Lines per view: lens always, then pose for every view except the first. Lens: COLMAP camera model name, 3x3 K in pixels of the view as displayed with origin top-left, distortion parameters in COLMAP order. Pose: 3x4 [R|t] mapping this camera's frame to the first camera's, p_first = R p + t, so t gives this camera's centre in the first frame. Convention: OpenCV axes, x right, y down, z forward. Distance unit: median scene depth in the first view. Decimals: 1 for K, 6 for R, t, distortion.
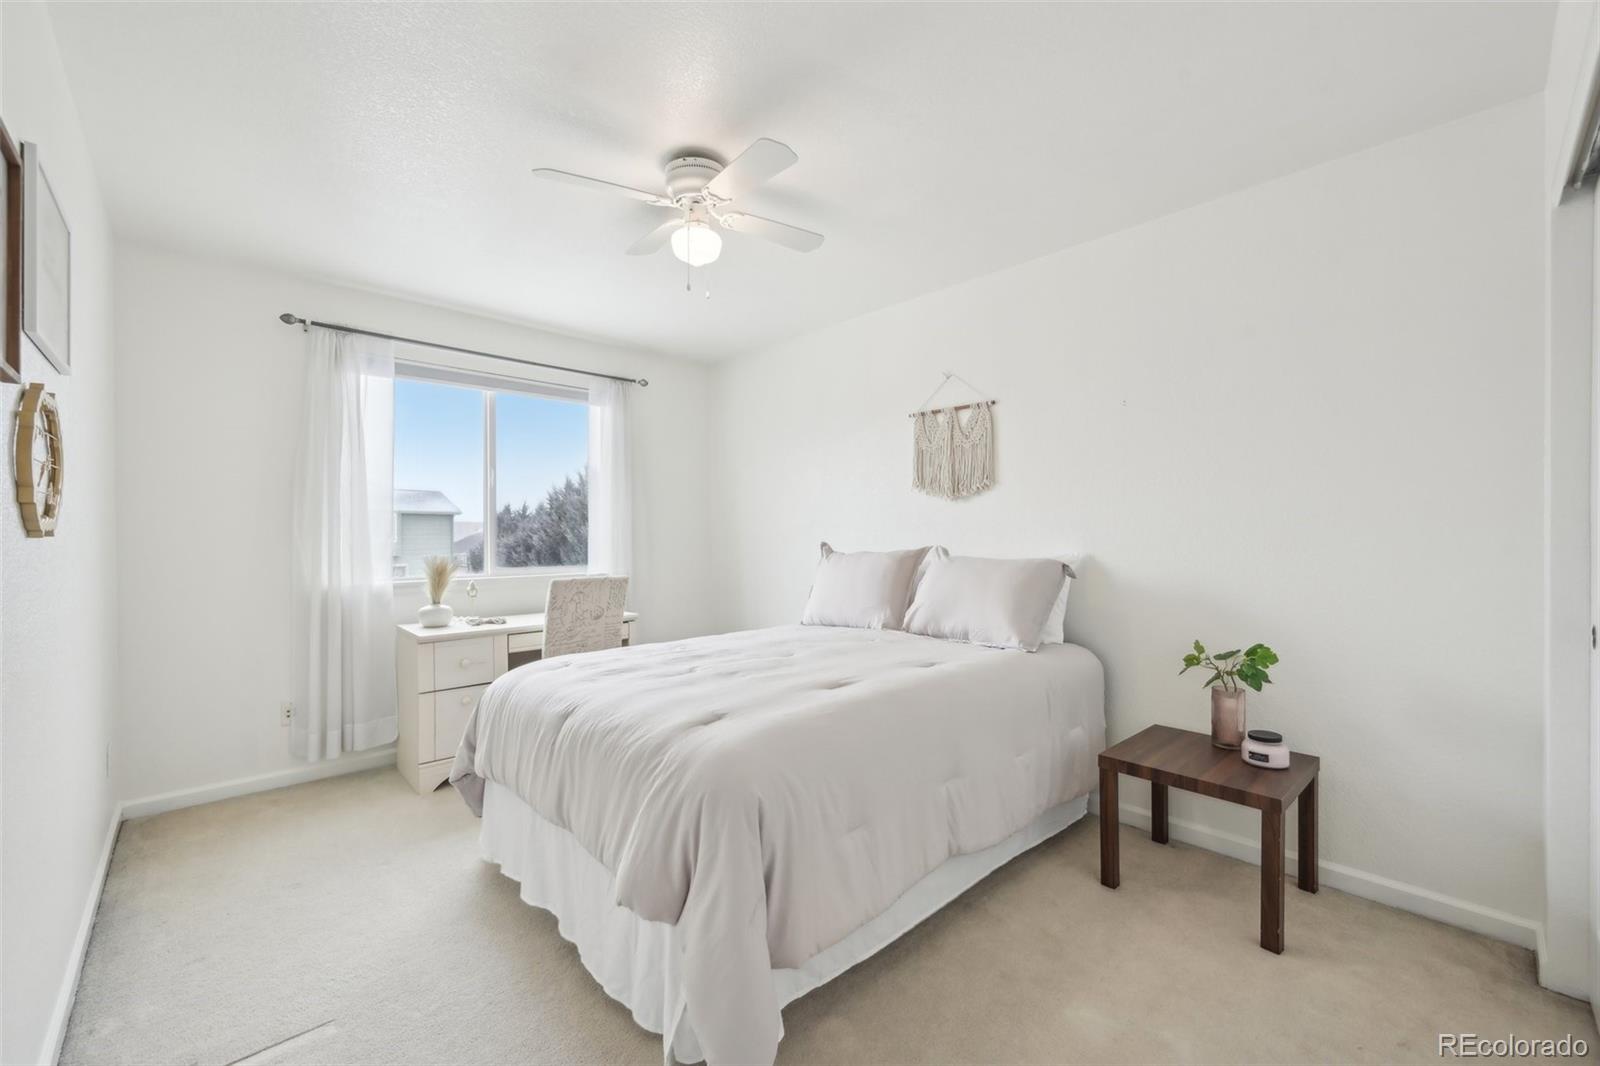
lens RADIAL K [[636.9, 0, 795.3], [0, 636.9, 536.0], [0, 0, 1]] dist [-0.001011, -0.000009]
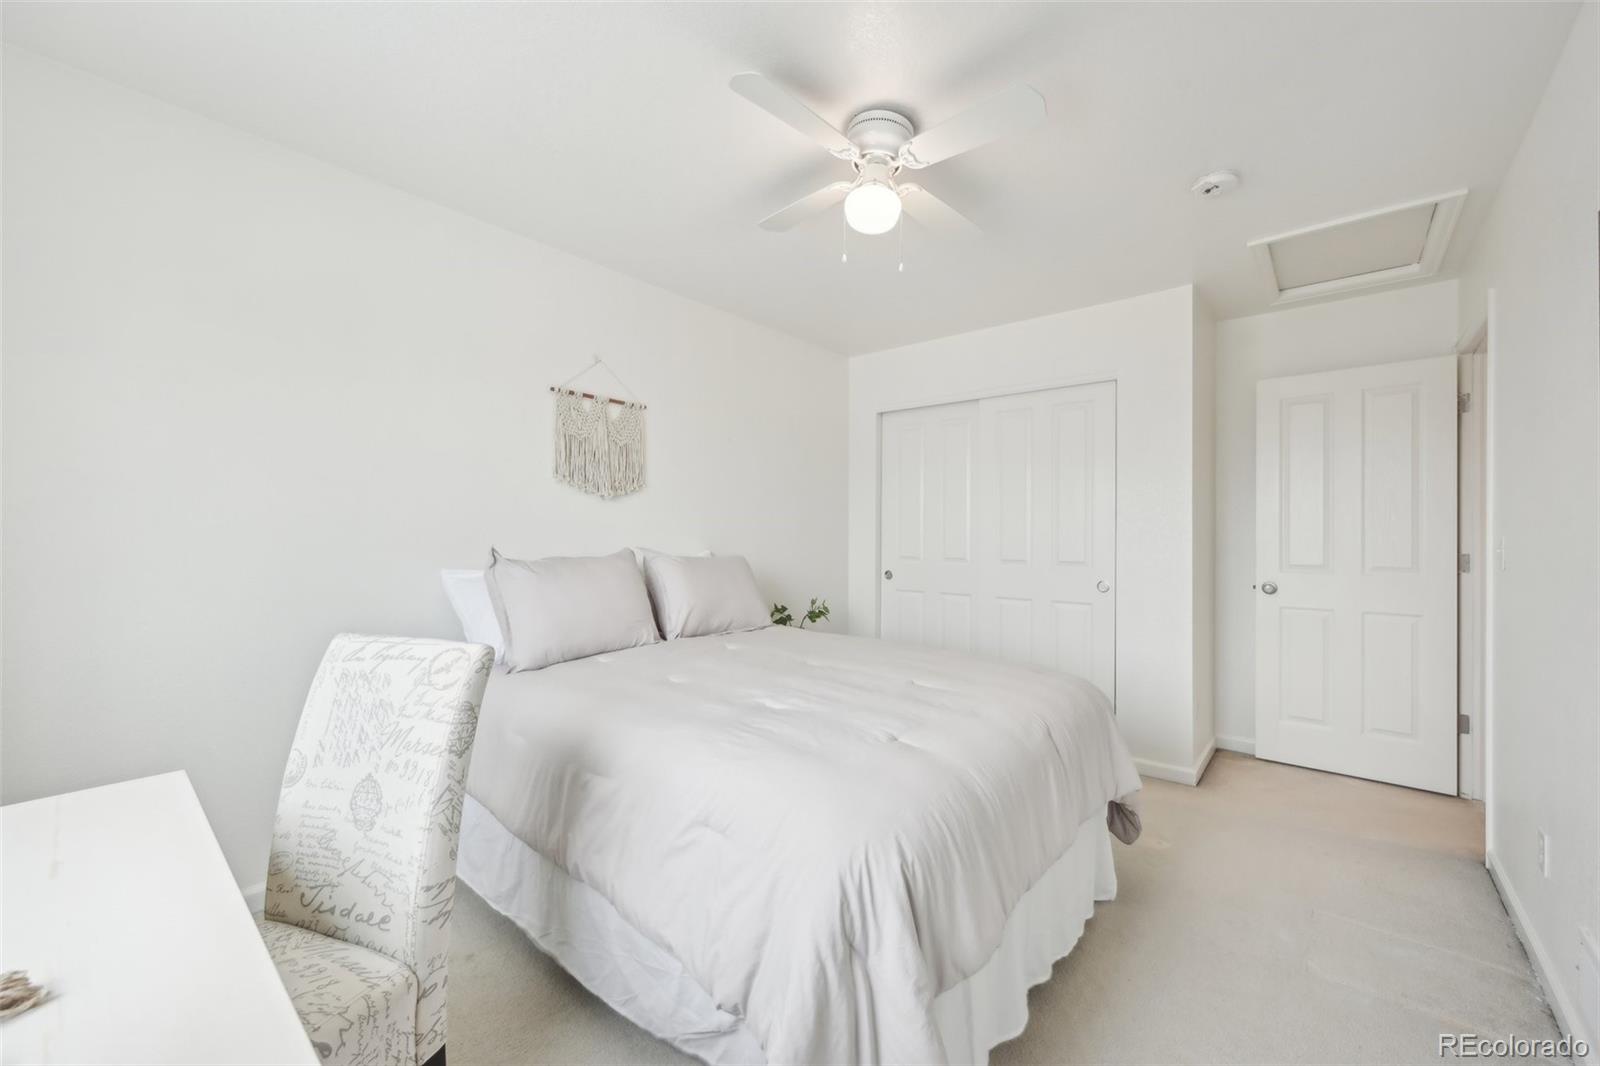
lens RADIAL K [[636.9, 0, 796.6], [0, 636.9, 534.1], [0, 0, 1]] dist [-0.001011, -0.000009]
pose [[-0.111259, 0.011873, 0.993720, -0.705607], [-0.002310, 0.999923, -0.012206, 0.006869], [-0.993789, -0.003653, -0.111223, 0.835689]]
